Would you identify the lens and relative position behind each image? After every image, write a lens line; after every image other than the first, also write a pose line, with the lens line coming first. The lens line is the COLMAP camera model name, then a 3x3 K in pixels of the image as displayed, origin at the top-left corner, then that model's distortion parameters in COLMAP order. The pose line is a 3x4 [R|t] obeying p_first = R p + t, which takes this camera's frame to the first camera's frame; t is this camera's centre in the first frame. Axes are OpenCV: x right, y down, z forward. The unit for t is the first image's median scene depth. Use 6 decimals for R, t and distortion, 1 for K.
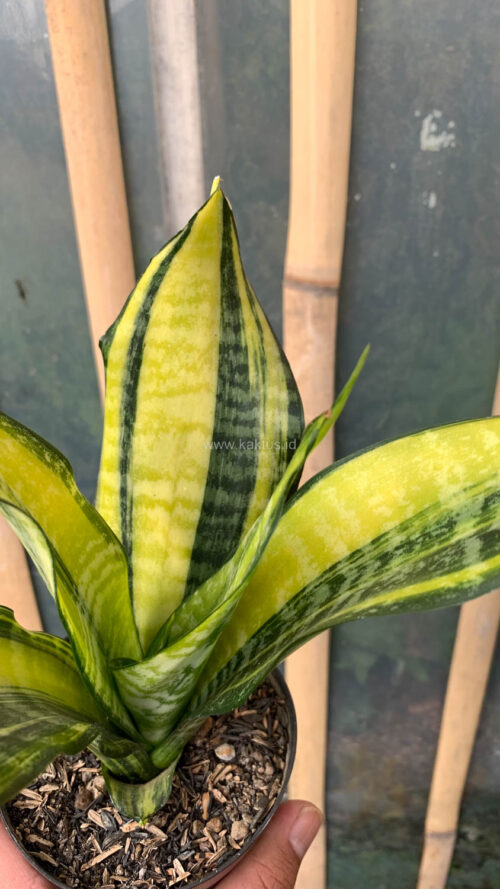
lens RADIAL K [[710.7, 0, 255.7], [0, 710.7, 440.6], [0, 0, 1]] dist [-0.029223, 0.003381]
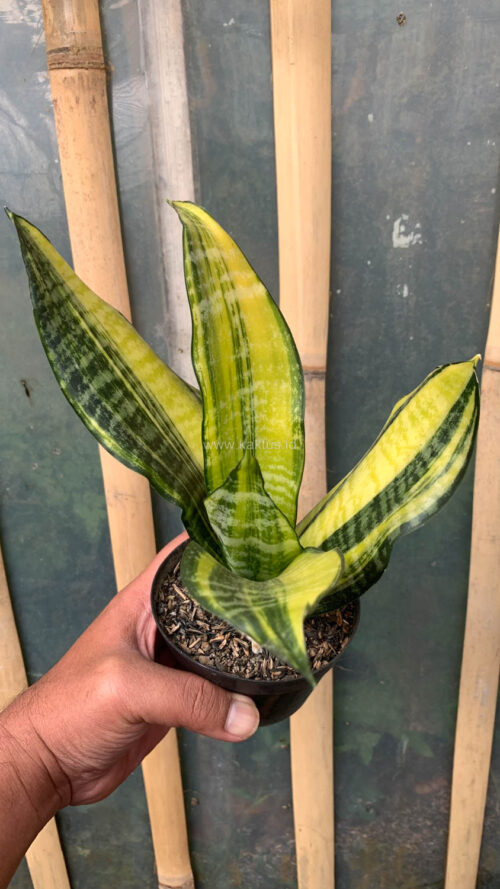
lens RADIAL K [[688.0, 0, 228.6], [0, 688.0, 427.9], [0, 0, 1]] dist [0.044010, -0.004316]
pose [[0.089516, 0.636223, -0.766295, 0.841086], [-0.629657, 0.632275, 0.451398, -0.505467], [0.771699, 0.442096, 0.457201, 0.123878]]
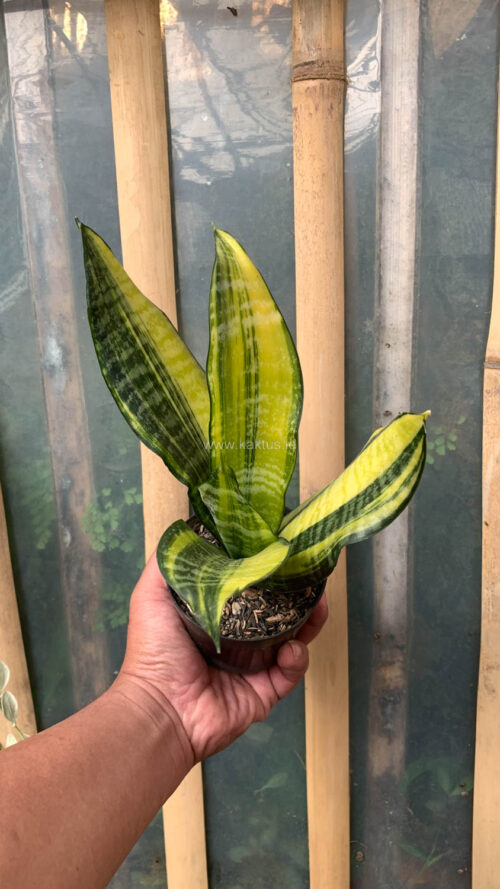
lens RADIAL K [[675.5, 0, 252.7], [0, 675.5, 448.6], [0, 0, 1]] dist [0.006033, 0.000252]
pose [[-0.082753, 0.713458, -0.695794, 0.941567], [-0.670957, 0.476354, 0.568247, -0.814942], [0.736864, 0.513872, 0.439280, 0.101612]]
